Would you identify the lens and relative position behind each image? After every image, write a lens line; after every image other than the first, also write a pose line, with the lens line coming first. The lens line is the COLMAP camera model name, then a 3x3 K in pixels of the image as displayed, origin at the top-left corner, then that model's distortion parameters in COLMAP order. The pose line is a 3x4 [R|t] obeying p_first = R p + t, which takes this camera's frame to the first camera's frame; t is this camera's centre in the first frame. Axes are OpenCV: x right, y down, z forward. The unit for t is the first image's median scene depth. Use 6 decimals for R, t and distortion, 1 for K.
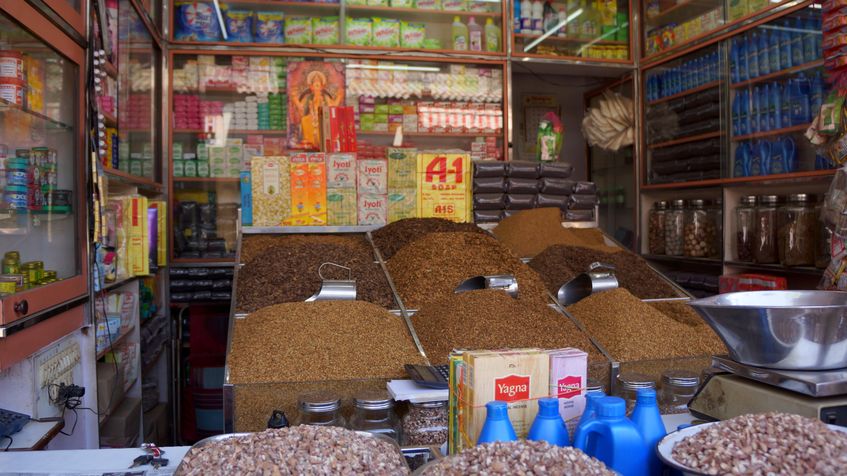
lens RADIAL K [[677.5, 0, 423.5], [0, 677.5, 238.0], [0, 0, 1]] dist [-0.177977, 0.113678]
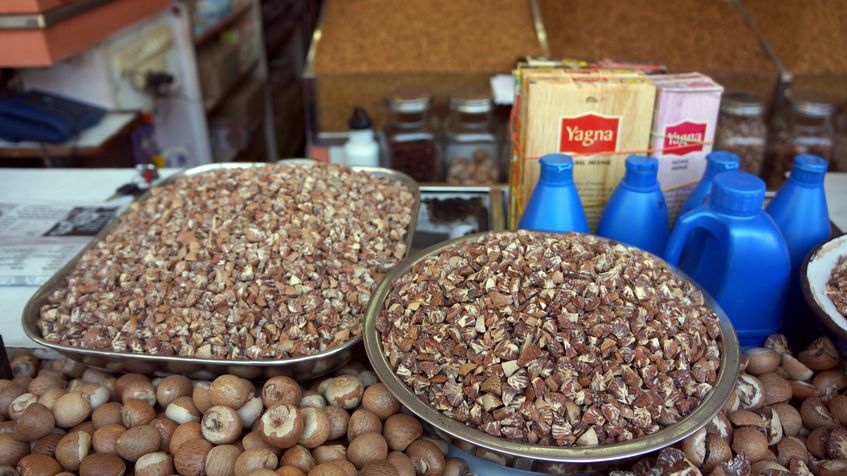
lens RADIAL K [[677.5, 0, 423.5], [0, 677.5, 238.0], [0, 0, 1]] dist [-0.177977, 0.113678]
pose [[0.971863, 0.102373, -0.212138, 0.123747], [0.006360, 0.888883, 0.458090, 0.020969], [0.235462, -0.446550, 0.863221, 0.371642]]
